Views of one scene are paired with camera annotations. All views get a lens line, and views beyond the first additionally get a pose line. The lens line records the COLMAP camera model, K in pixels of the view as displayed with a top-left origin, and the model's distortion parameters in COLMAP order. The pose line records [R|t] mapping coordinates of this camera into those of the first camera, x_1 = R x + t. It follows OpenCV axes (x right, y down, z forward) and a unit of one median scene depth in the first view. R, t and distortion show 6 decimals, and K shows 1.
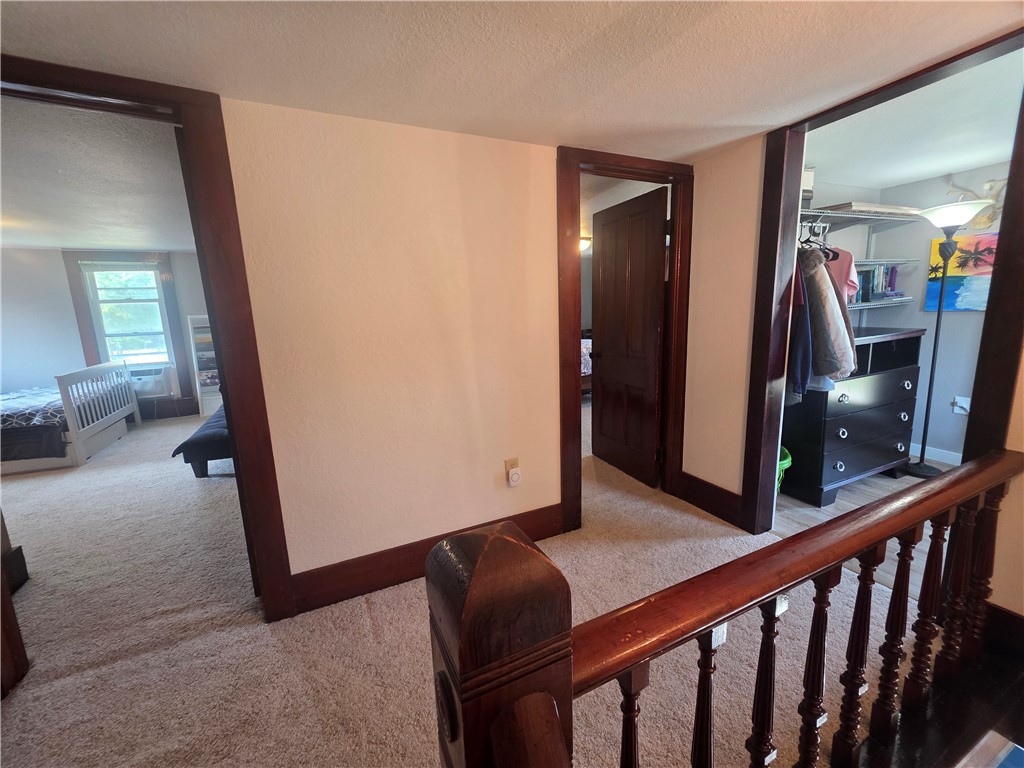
lens RADIAL K [[409.4, 0, 506.9], [0, 409.4, 379.7], [0, 0, 1]] dist [0.000088, 0.000262]
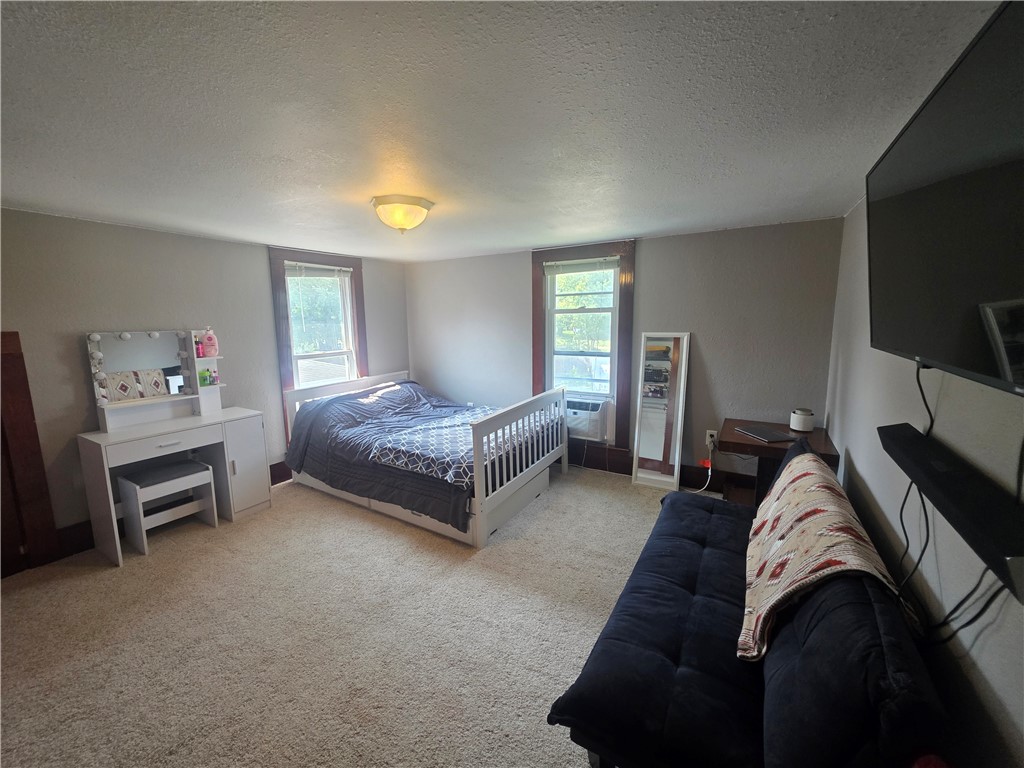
lens RADIAL K [[409.4, 0, 507.4], [0, 409.4, 379.2], [0, 0, 1]] dist [0.000088, 0.000262]
pose [[0.559156, 0.152813, -0.814857, -0.359710], [-0.146226, 0.985636, 0.084499, -0.110625], [0.816065, 0.071905, 0.573470, 0.459962]]
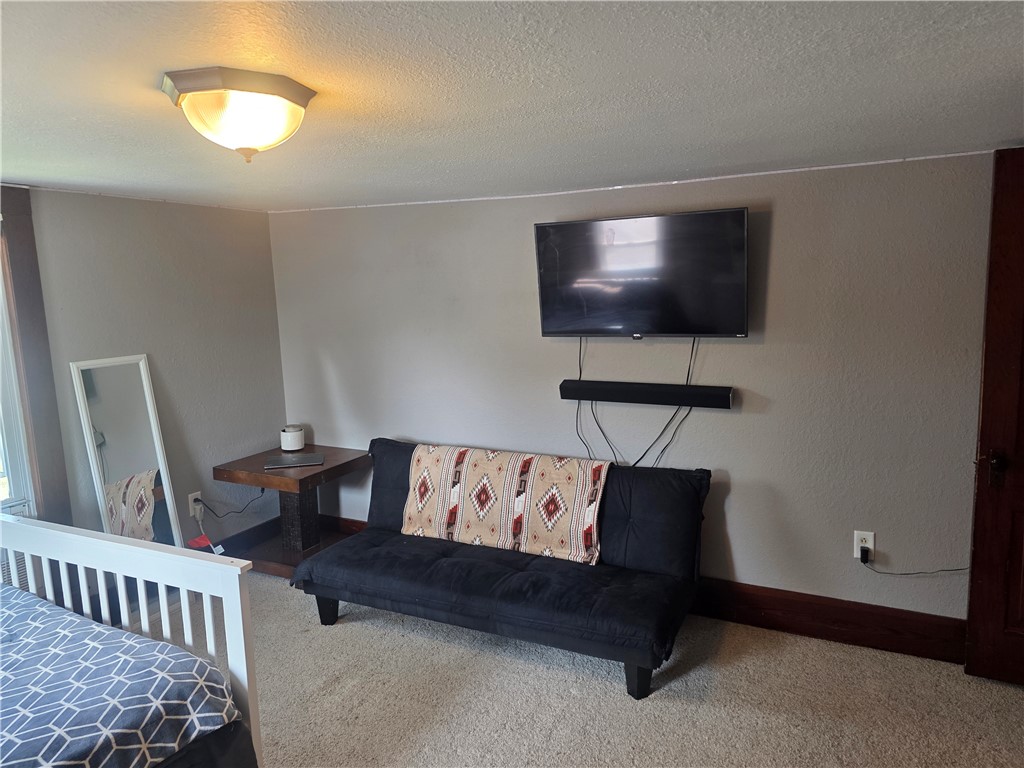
lens RADIAL K [[686.8, 0, 511.5], [0, 686.8, 382.4], [0, 0, 1]] dist [0.000159, -0.000362]
pose [[0.788705, -0.084751, 0.608902, -0.892015], [0.114005, 0.993436, -0.009398, -0.093784], [-0.604108, 0.076830, 0.793190, 0.295930]]
